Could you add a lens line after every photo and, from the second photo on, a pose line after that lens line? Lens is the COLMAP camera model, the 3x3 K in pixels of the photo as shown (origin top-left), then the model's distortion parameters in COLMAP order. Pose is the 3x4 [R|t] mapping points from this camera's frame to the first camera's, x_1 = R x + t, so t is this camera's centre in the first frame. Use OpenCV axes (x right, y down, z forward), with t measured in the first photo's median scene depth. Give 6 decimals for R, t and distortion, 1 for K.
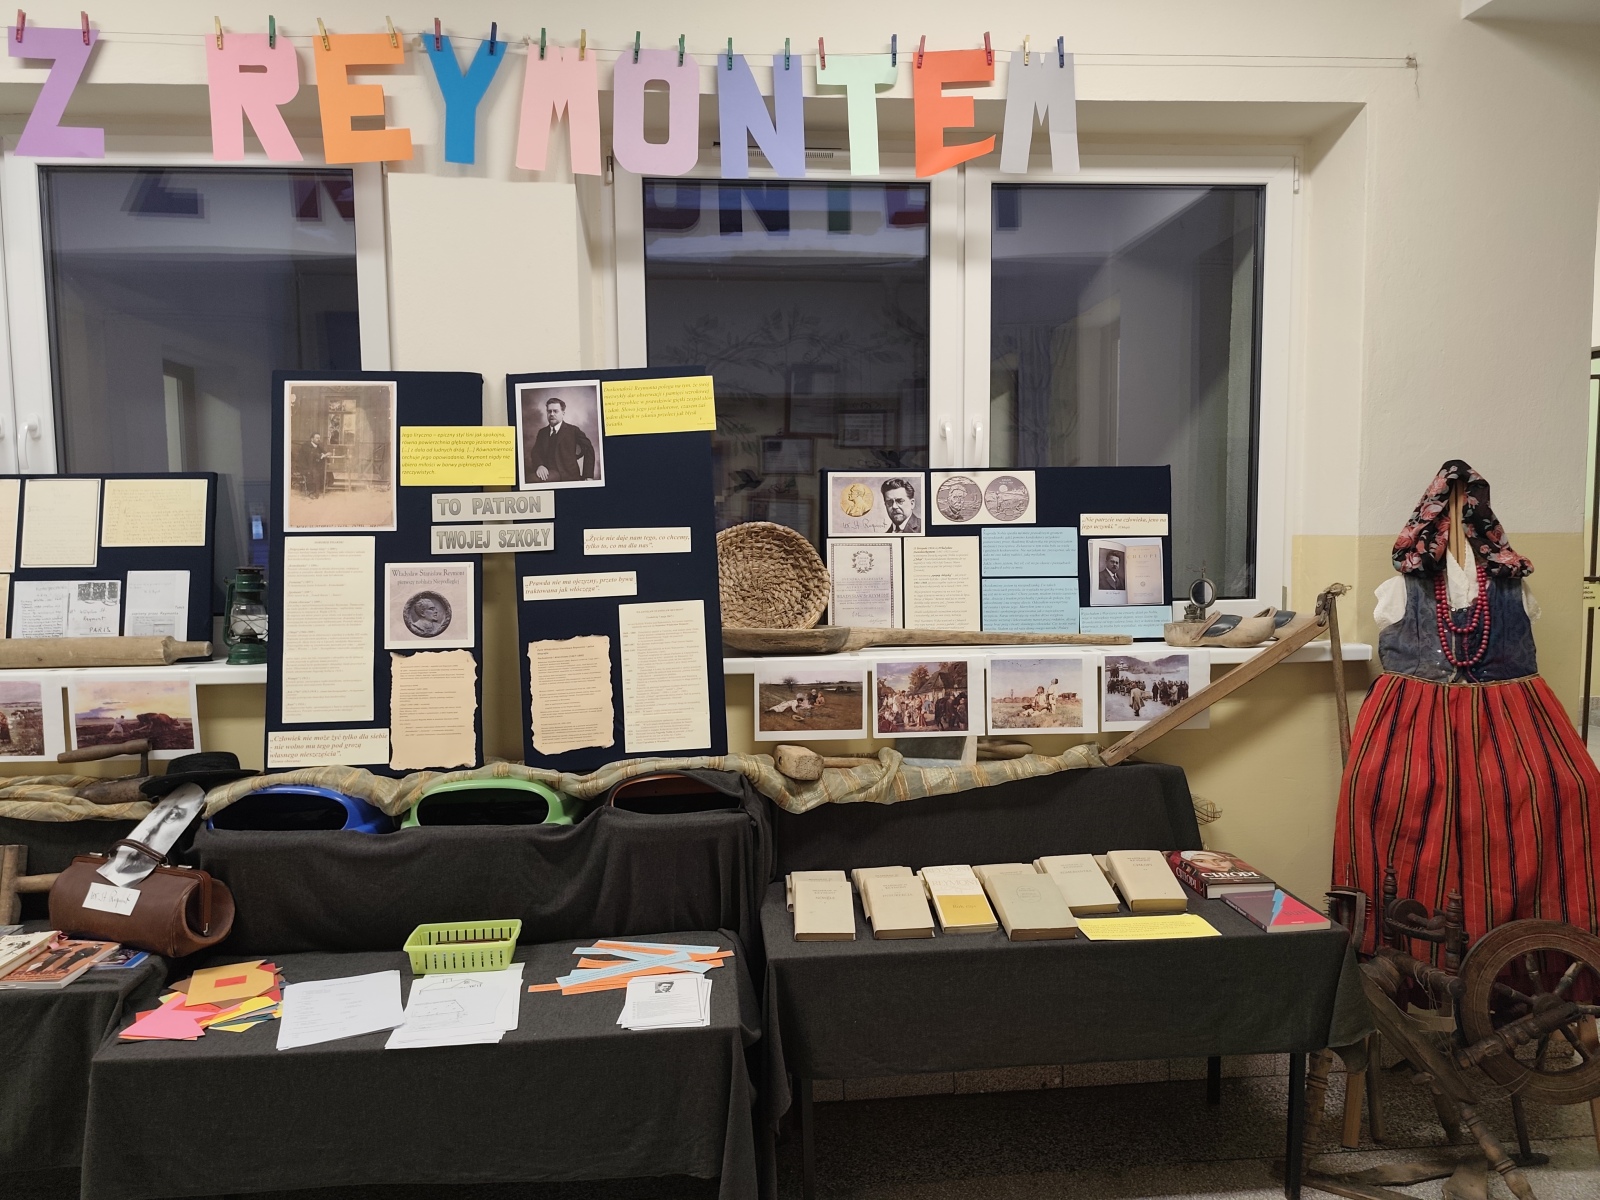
lens RADIAL K [[1093.9, 0, 806.8], [0, 1093.9, 613.6], [0, 0, 1]] dist [0.049410, -0.052198]
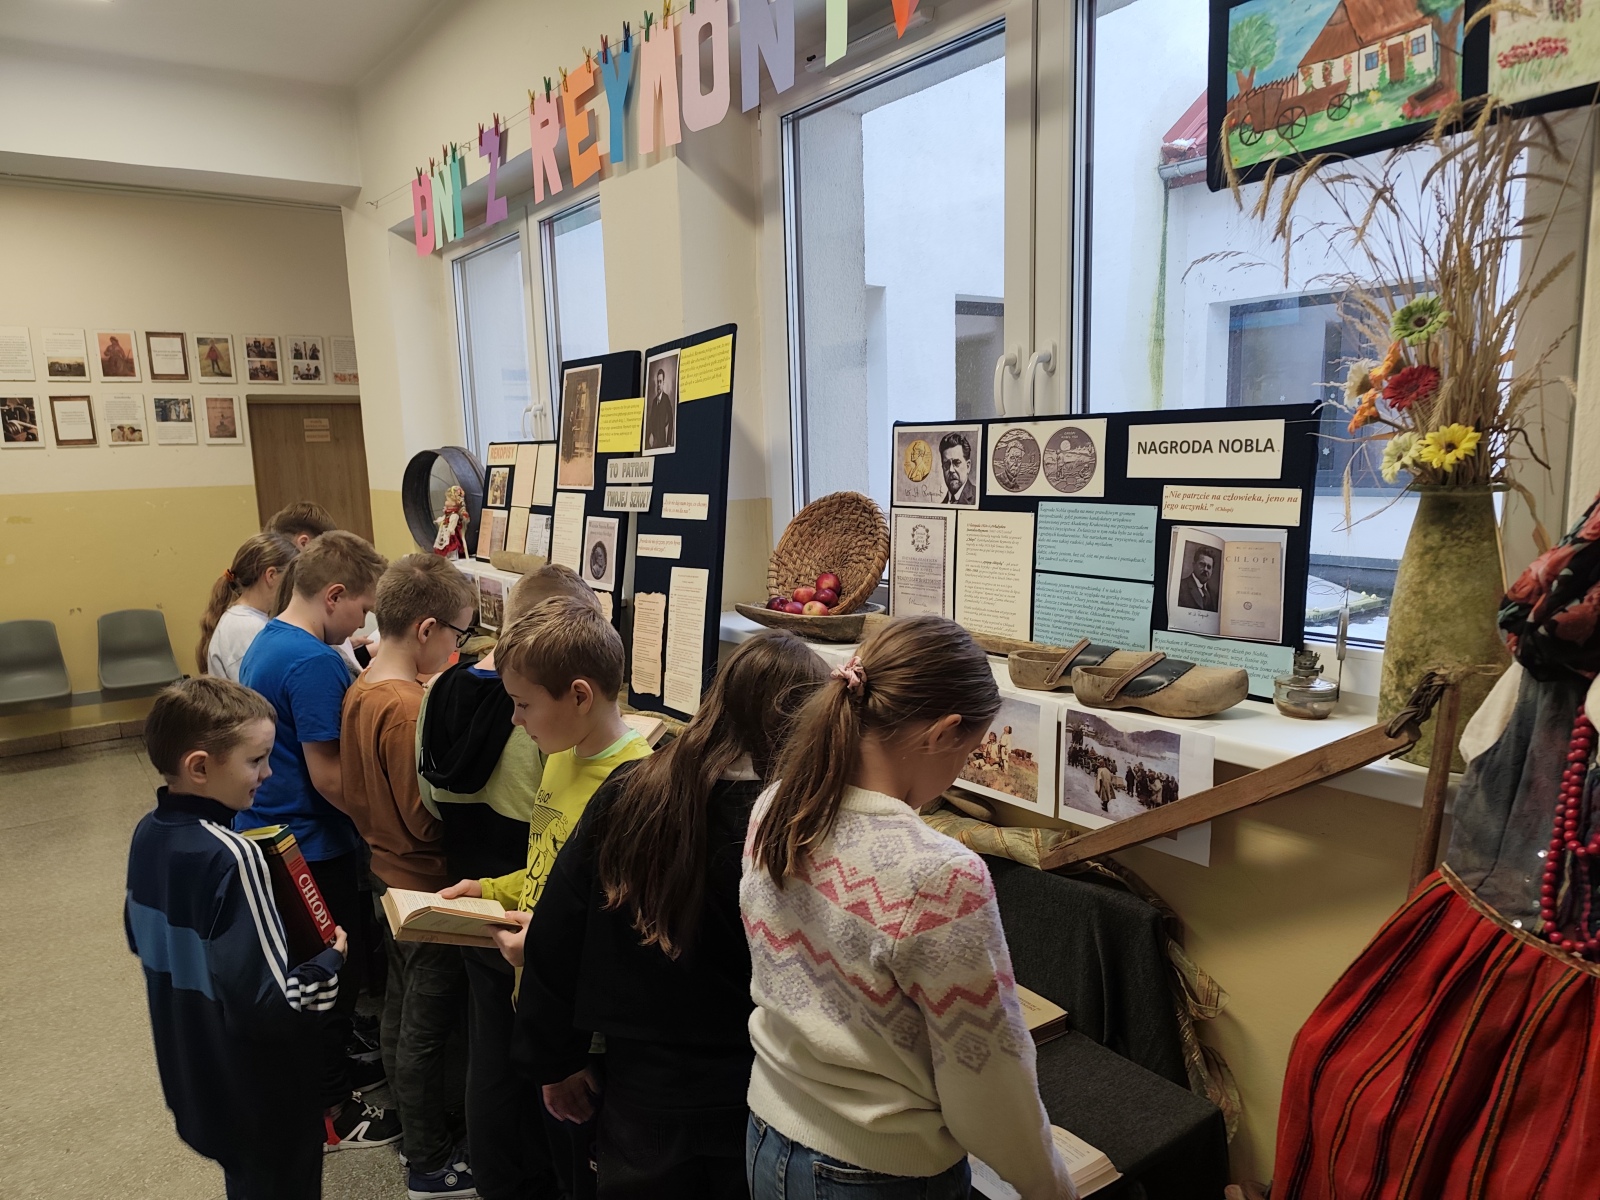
lens RADIAL K [[1093.9, 0, 805.4], [0, 1093.9, 630.1], [0, 0, 1]] dist [0.049410, -0.052198]
pose [[0.518261, 0.141691, -0.843404, 0.787677], [-0.041987, 0.989206, 0.140386, -0.100550], [0.854192, -0.037345, 0.518616, 0.556202]]
